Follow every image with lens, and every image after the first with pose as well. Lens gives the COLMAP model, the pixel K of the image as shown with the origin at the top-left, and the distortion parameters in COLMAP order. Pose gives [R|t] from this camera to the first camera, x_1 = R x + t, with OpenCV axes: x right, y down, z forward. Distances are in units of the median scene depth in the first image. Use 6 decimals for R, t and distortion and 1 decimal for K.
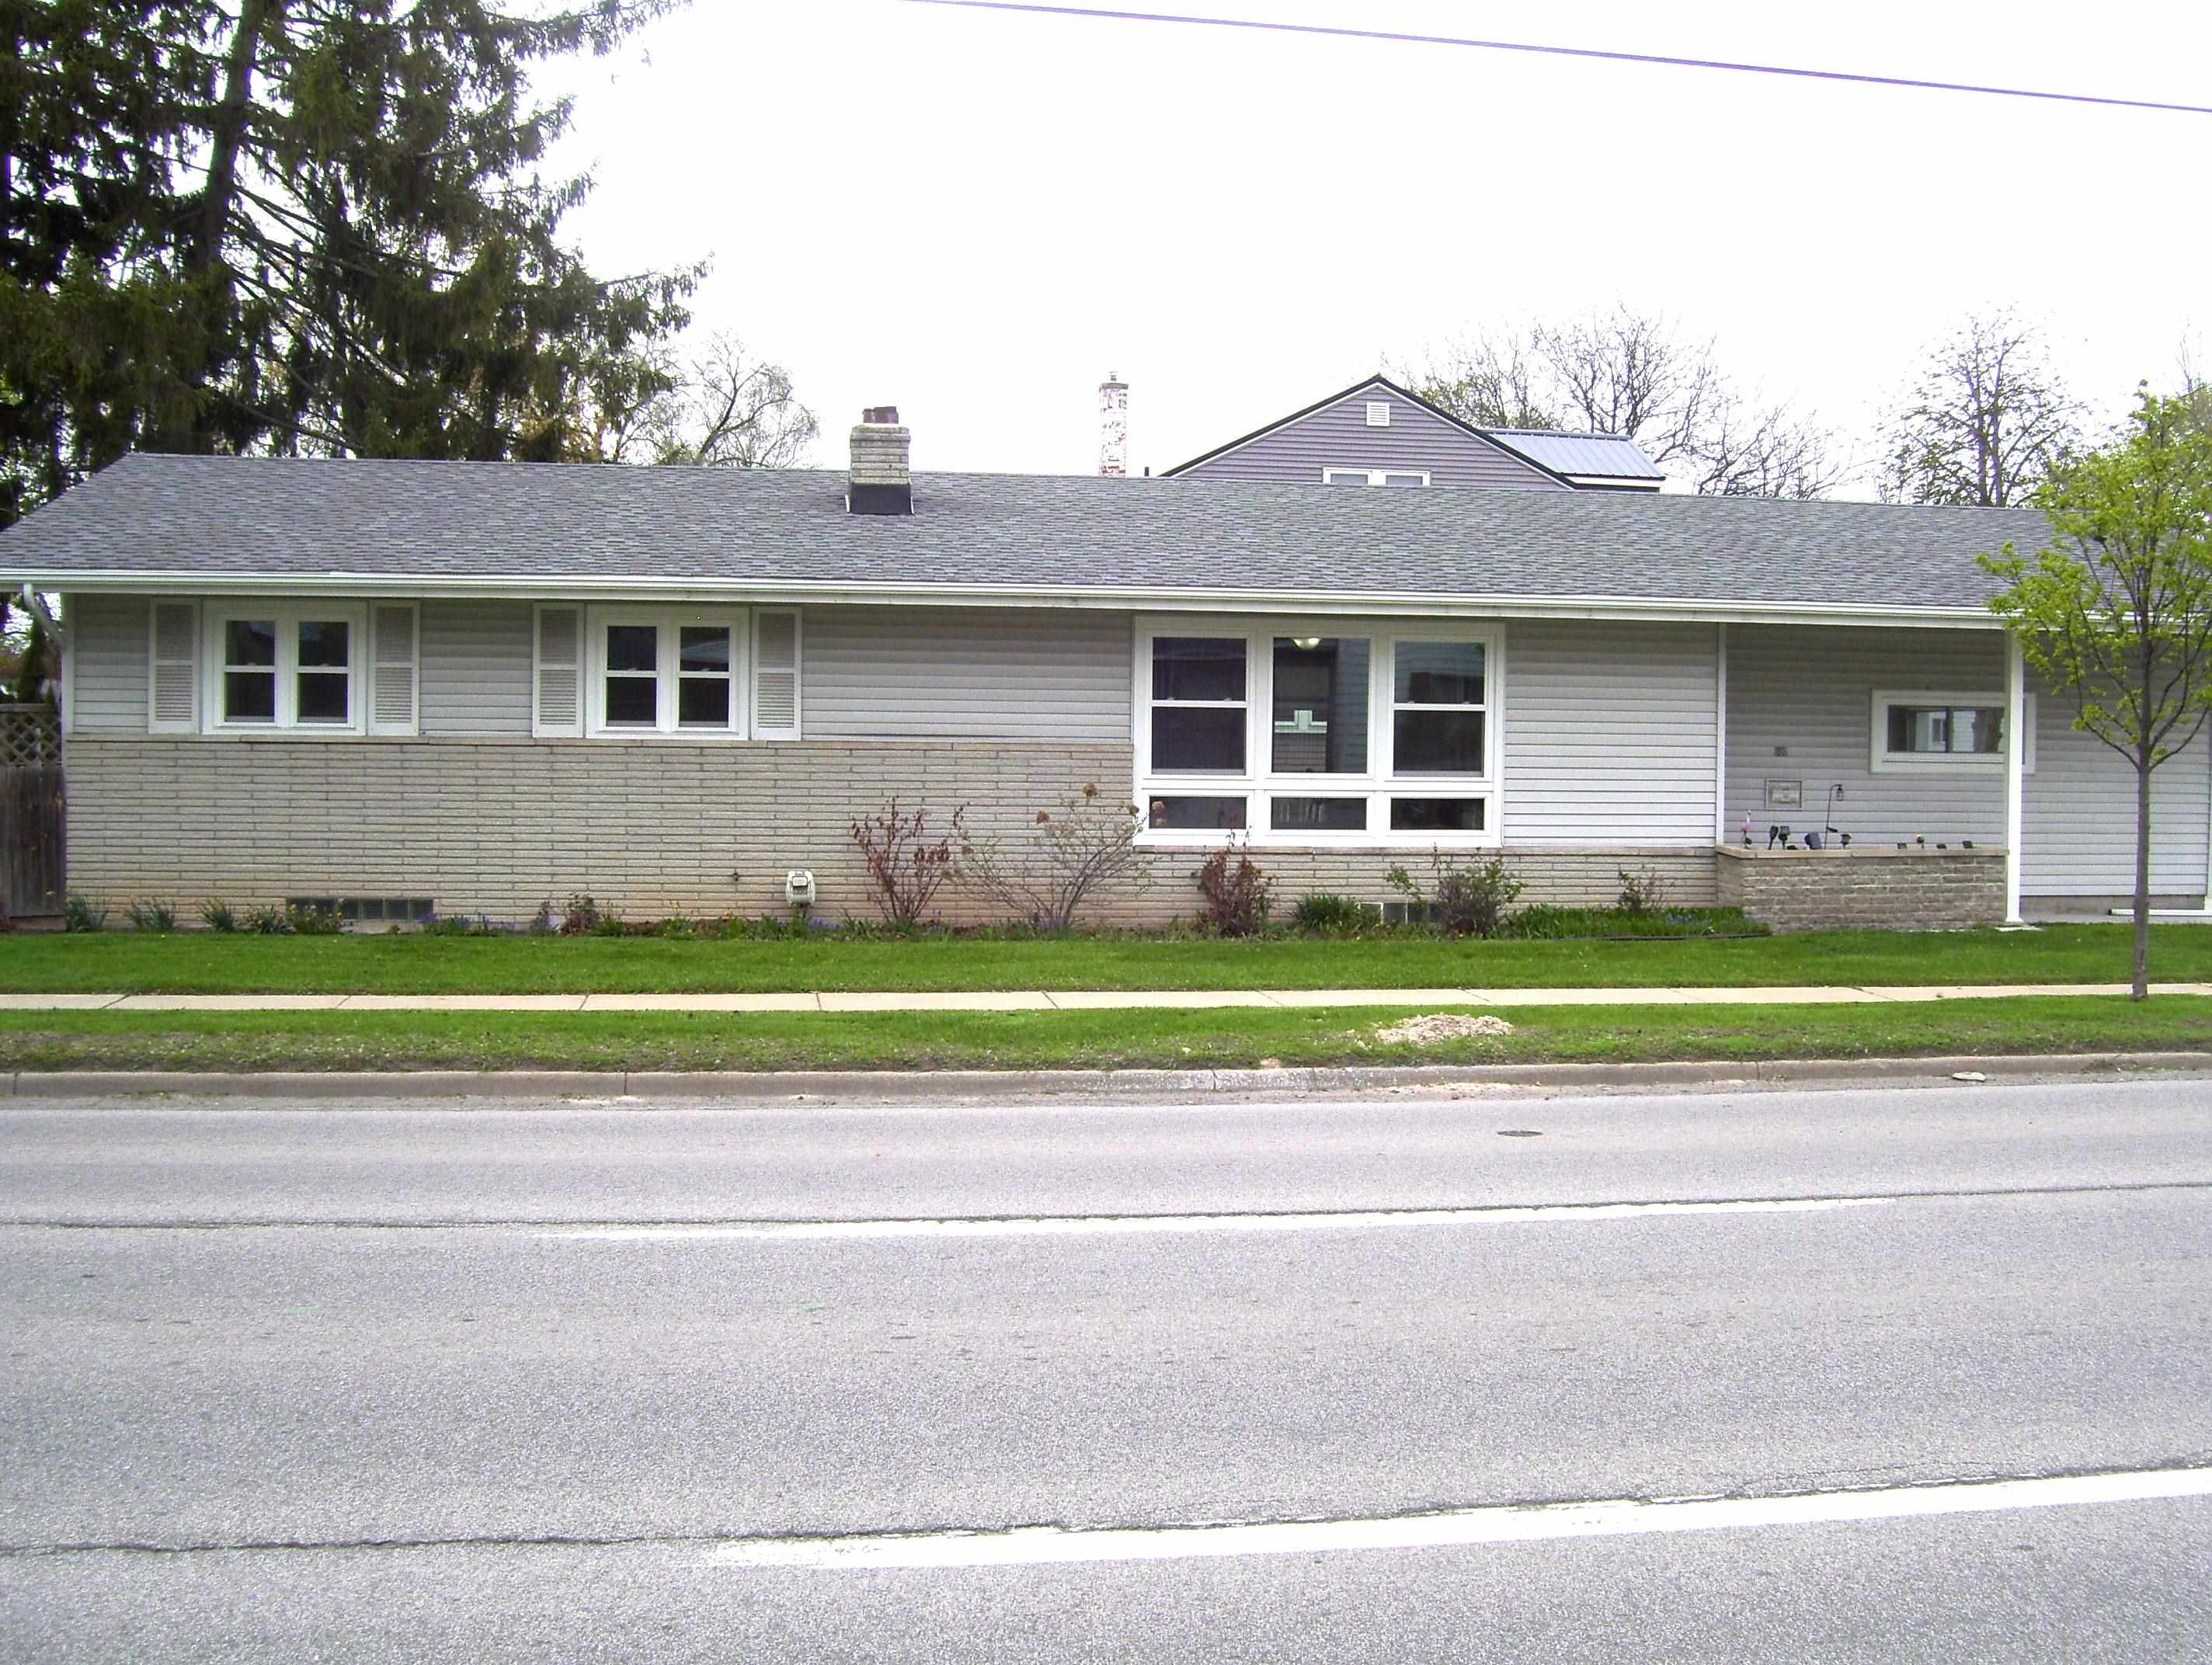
lens RADIAL K [[2389.2, 0, 1106.8], [0, 2389.2, 826.2], [0, 0, 1]] dist [-0.142201, 0.000000]
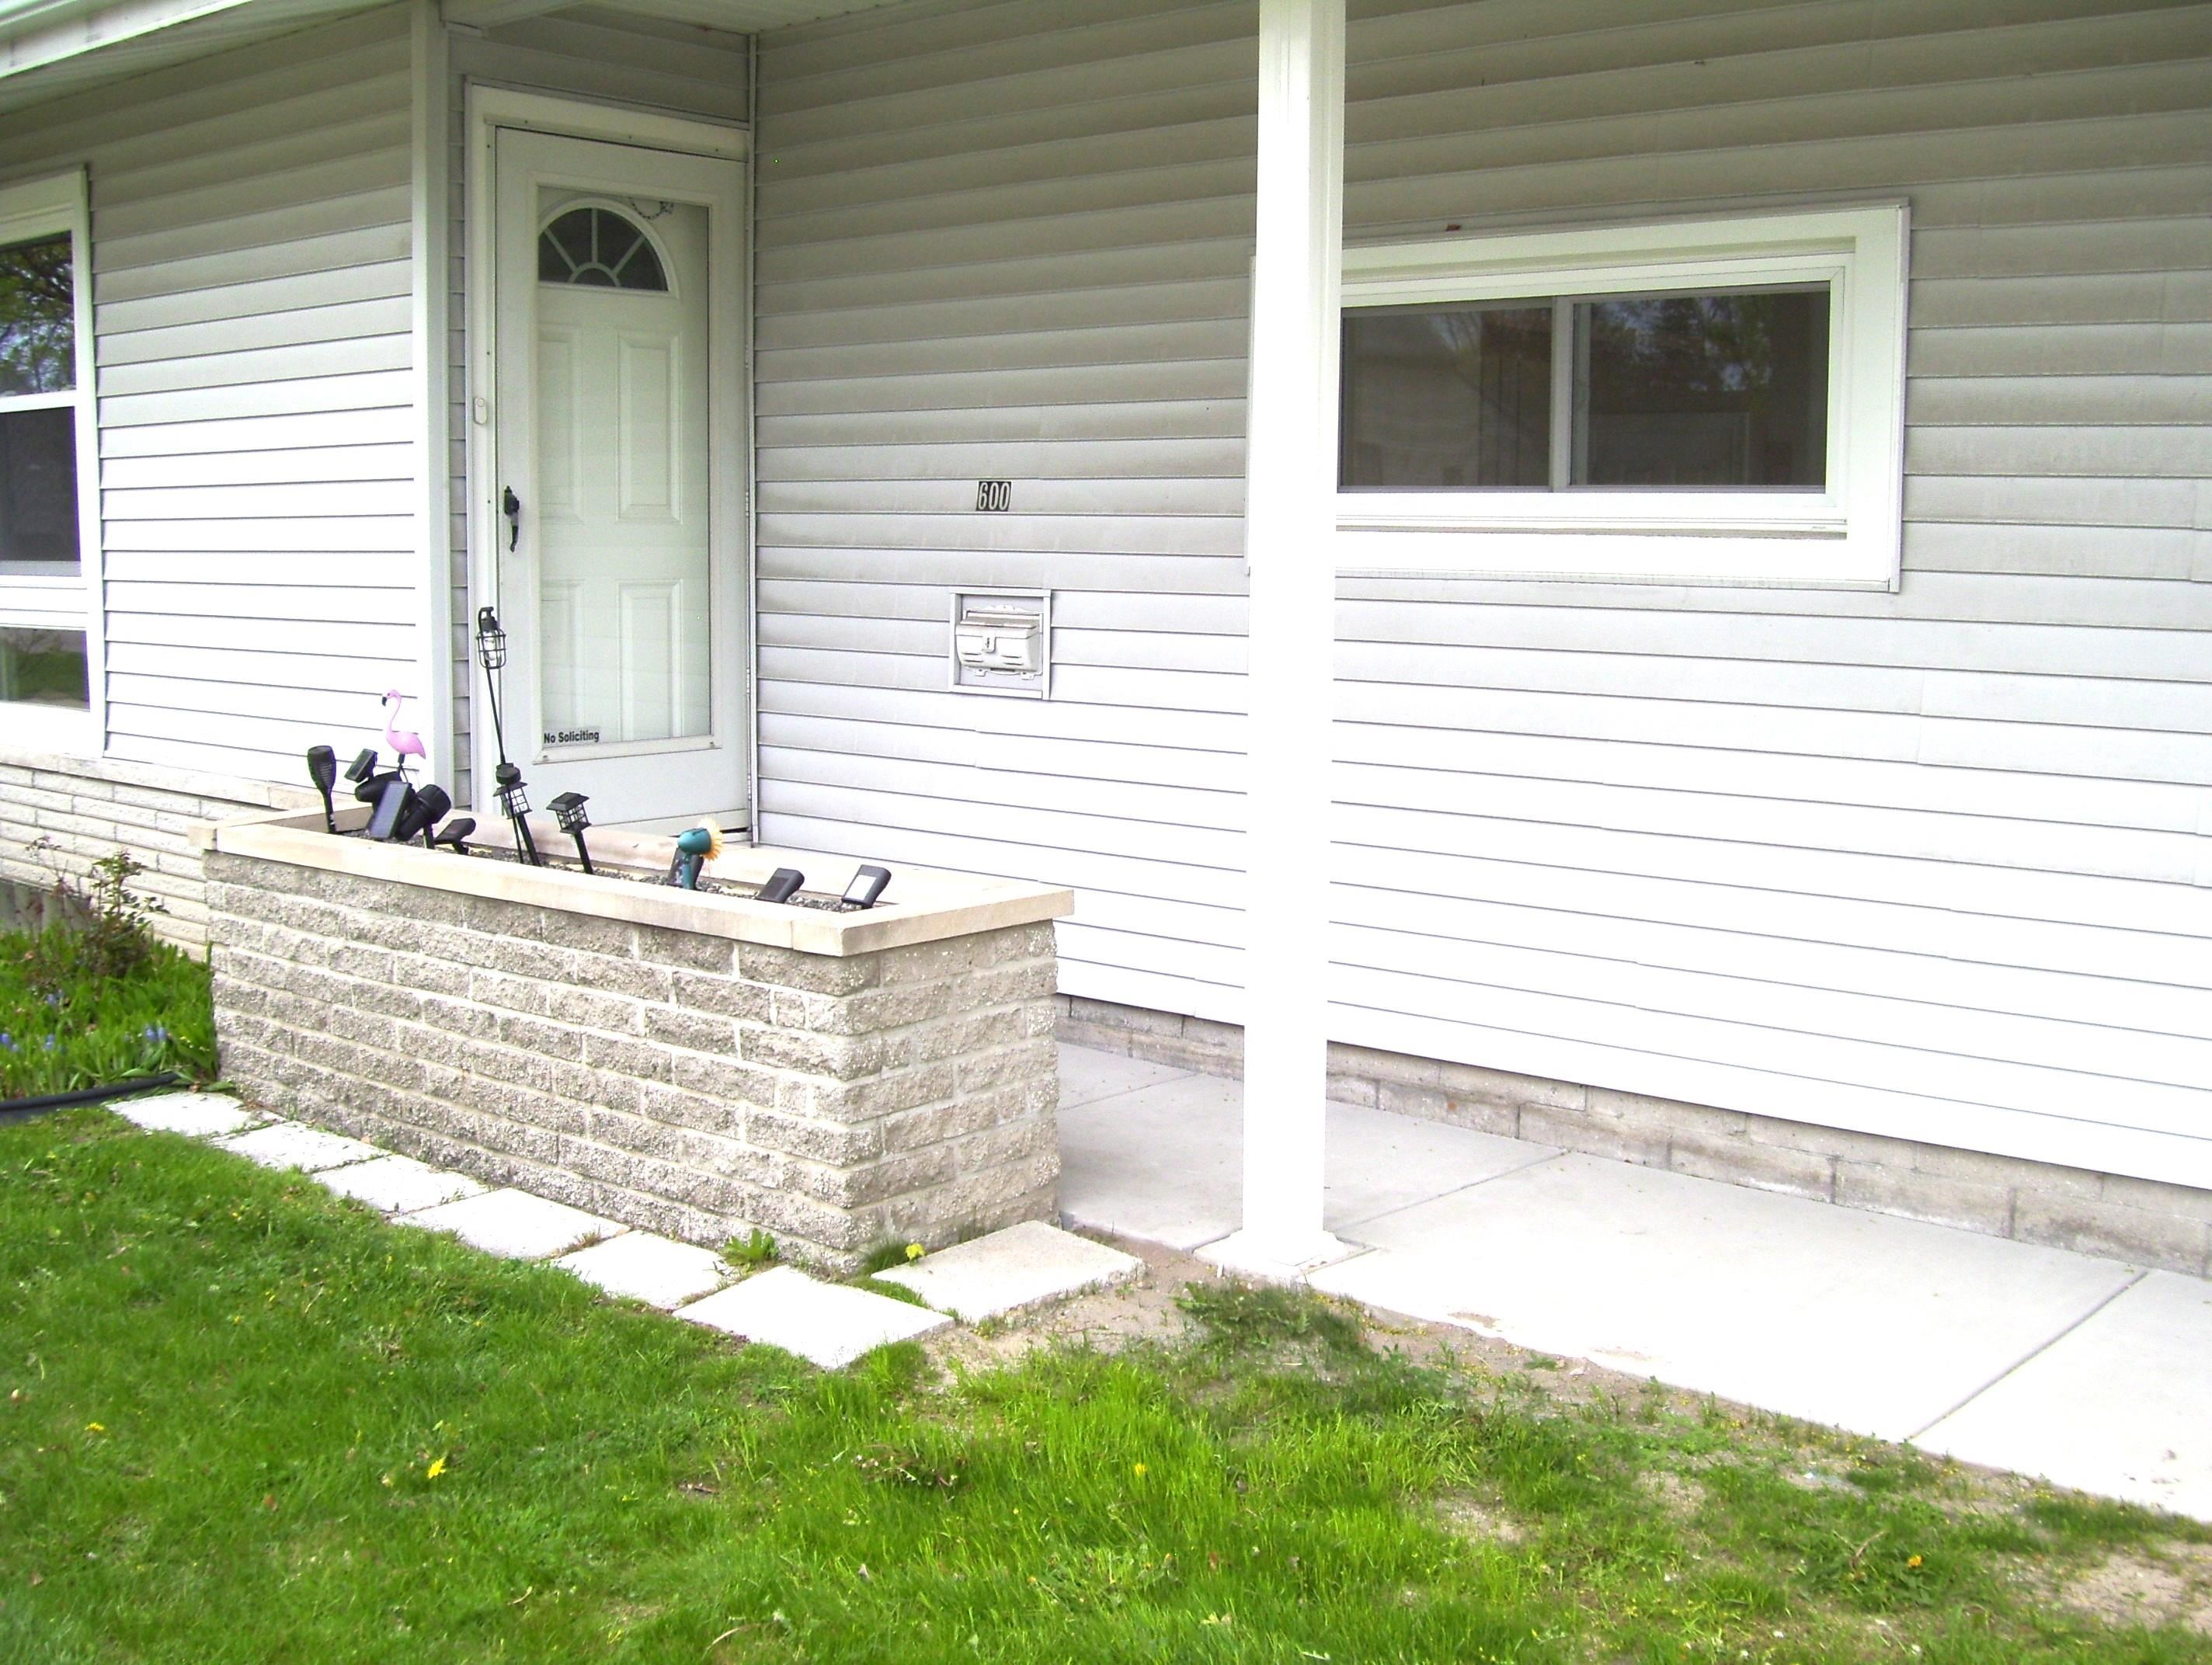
lens RADIAL K [[2389.2, 0, 1129.1], [0, 2389.2, 824.3], [0, 0, 1]] dist [-0.142201, 0.000000]
pose [[0.665838, 0.084759, -0.741266, 0.561876], [-0.032712, 0.995887, 0.084490, -0.018101], [0.745379, -0.032008, 0.665872, 0.880319]]
